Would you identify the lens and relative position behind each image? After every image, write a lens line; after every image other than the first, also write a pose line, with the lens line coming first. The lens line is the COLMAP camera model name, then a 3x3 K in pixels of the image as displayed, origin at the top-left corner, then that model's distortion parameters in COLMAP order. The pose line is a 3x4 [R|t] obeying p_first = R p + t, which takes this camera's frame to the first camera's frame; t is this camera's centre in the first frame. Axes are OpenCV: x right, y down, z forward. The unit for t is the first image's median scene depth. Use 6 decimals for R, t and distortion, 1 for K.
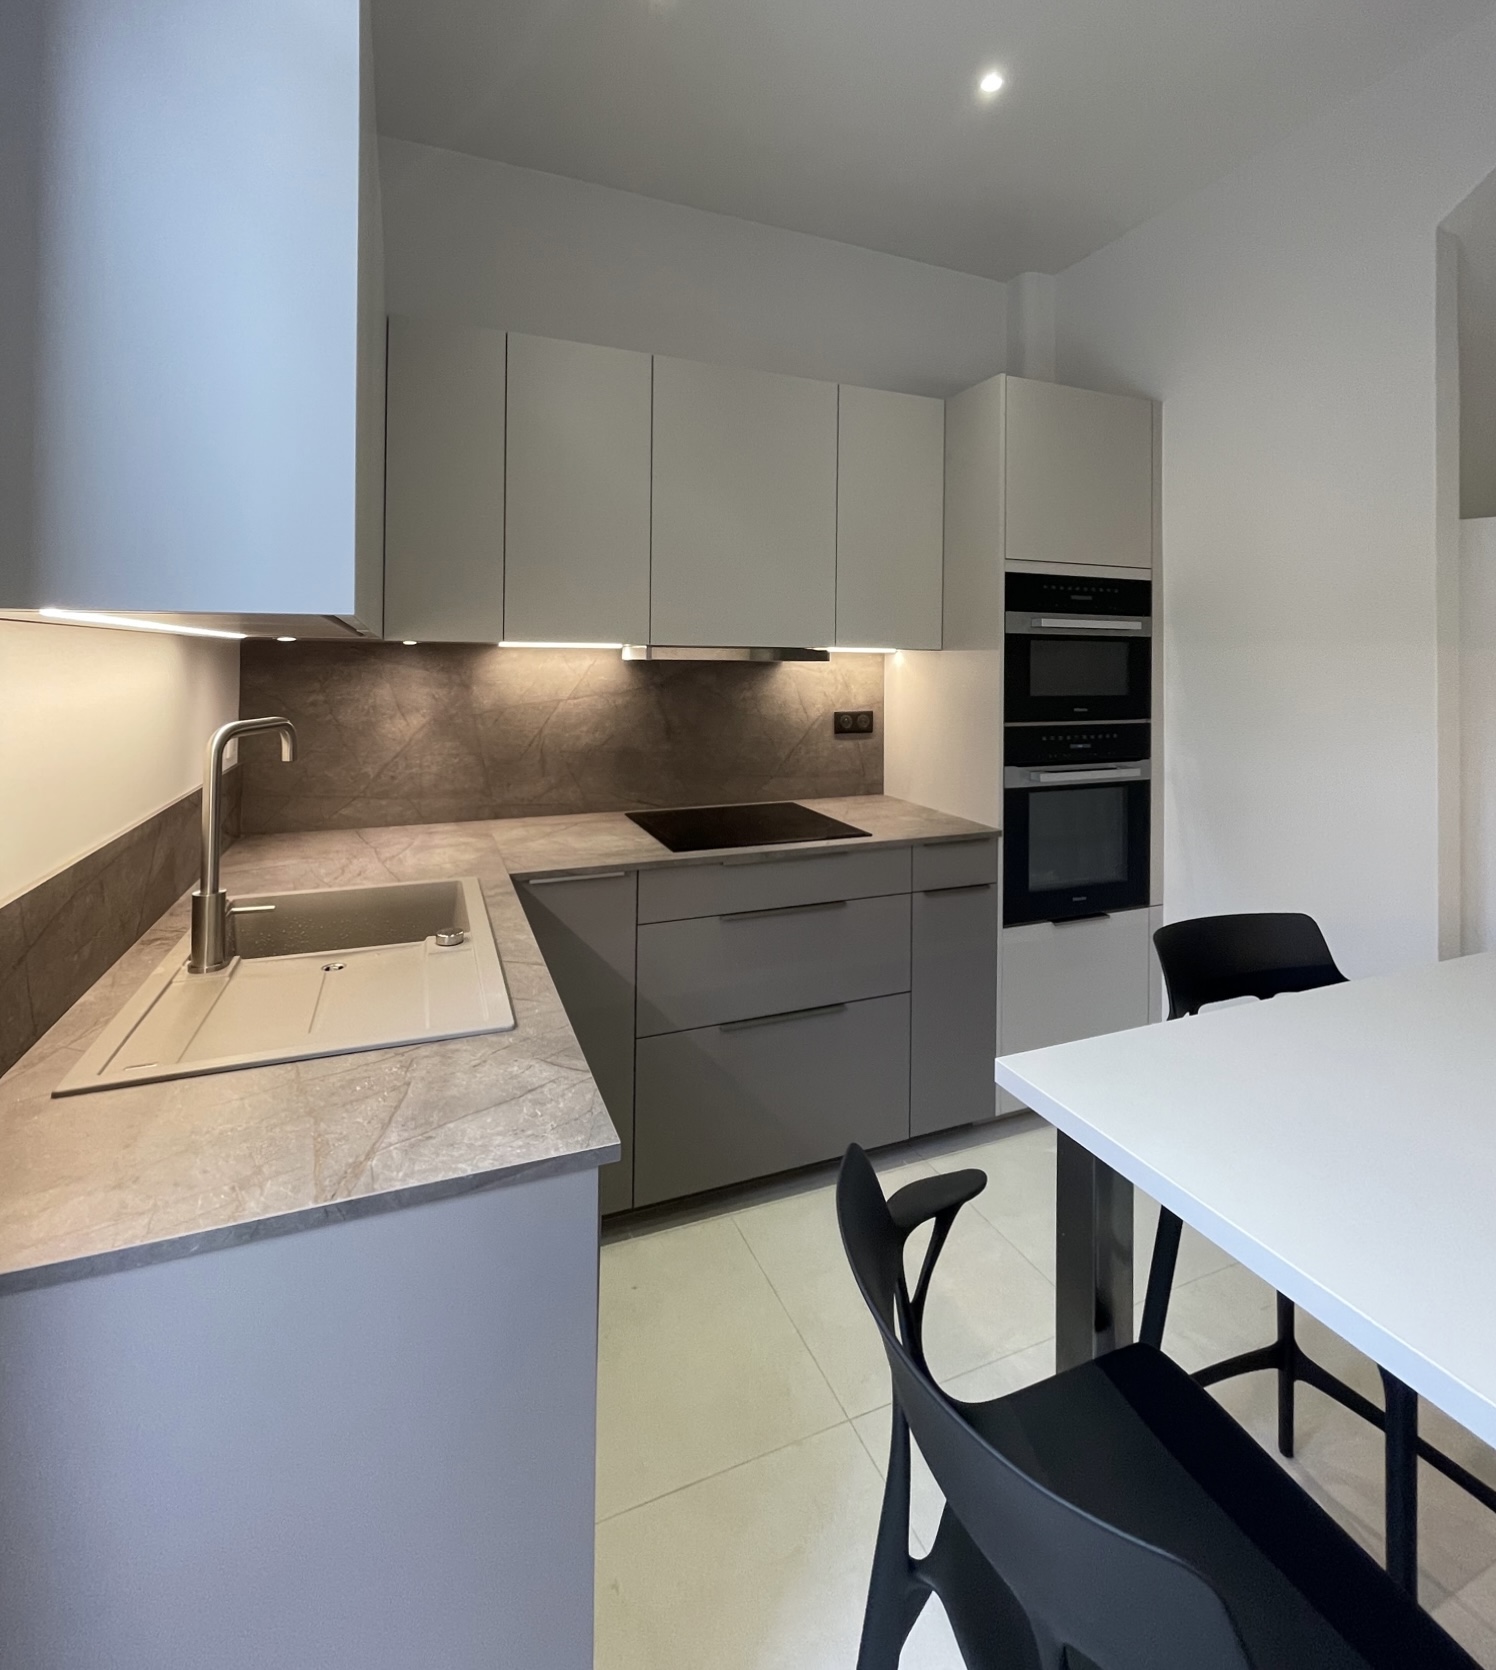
lens RADIAL K [[816.6, 0, 729.1], [0, 816.6, 645.2], [0, 0, 1]] dist [0.014918, -0.000016]
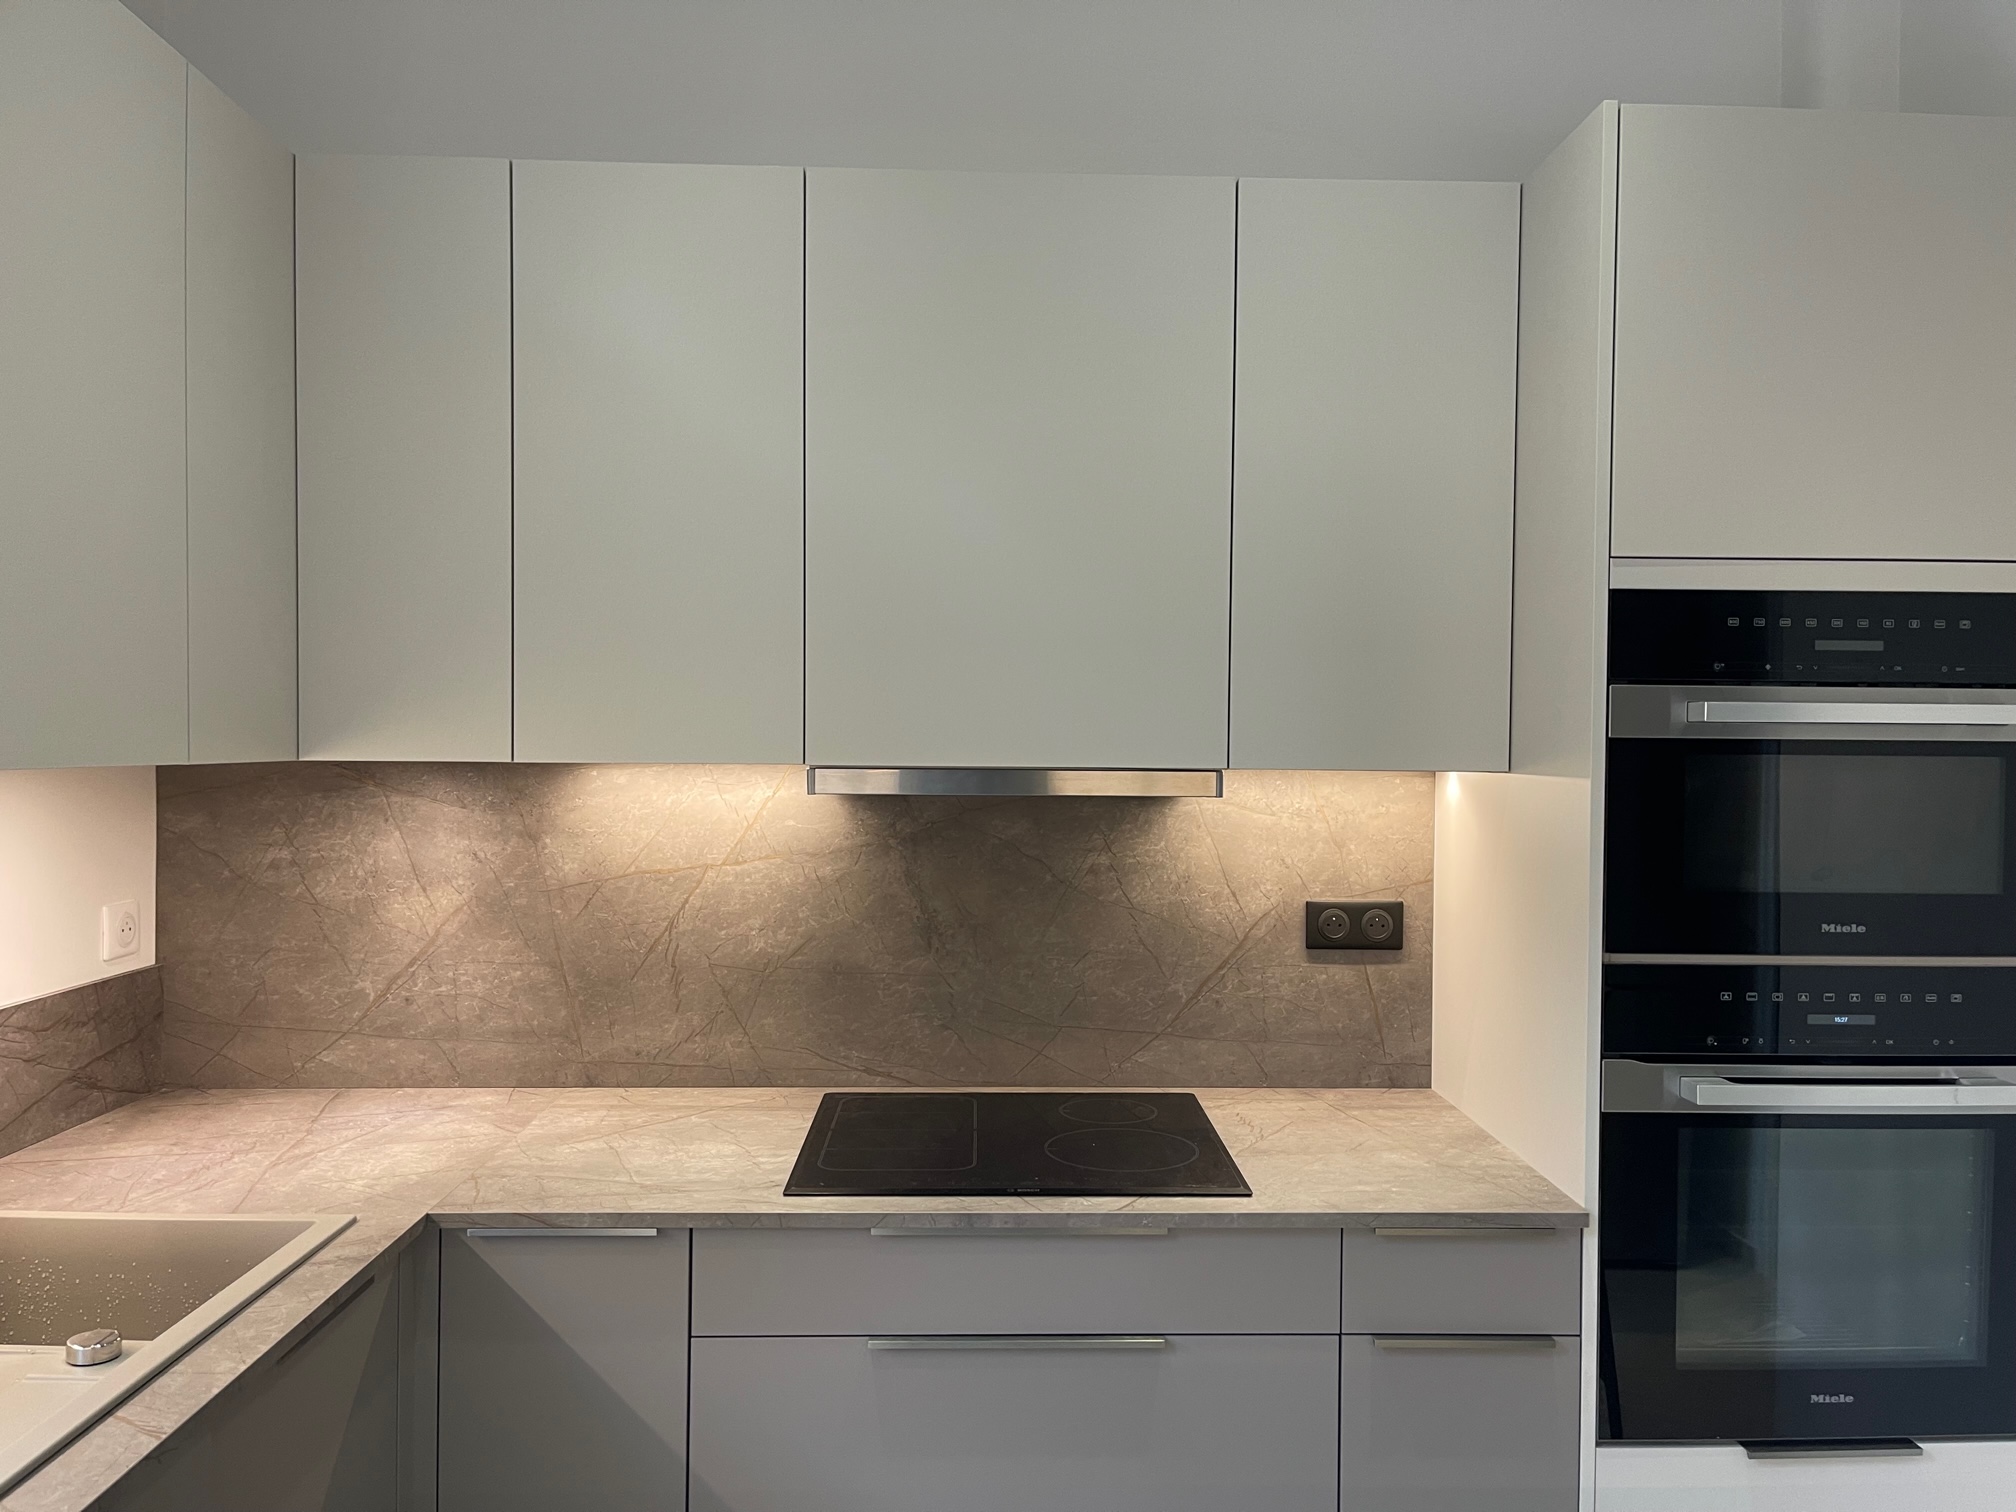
lens RADIAL K [[1546.4, 0, 1008.0], [0, 1546.4, 756.0], [0, 0, 1]] dist [0.070800, -0.098045]
pose [[0.936154, 0.003641, -0.351573, 0.319434], [0.006350, 0.999608, 0.027262, -0.028020], [0.351534, -0.027754, 0.935764, 0.152755]]
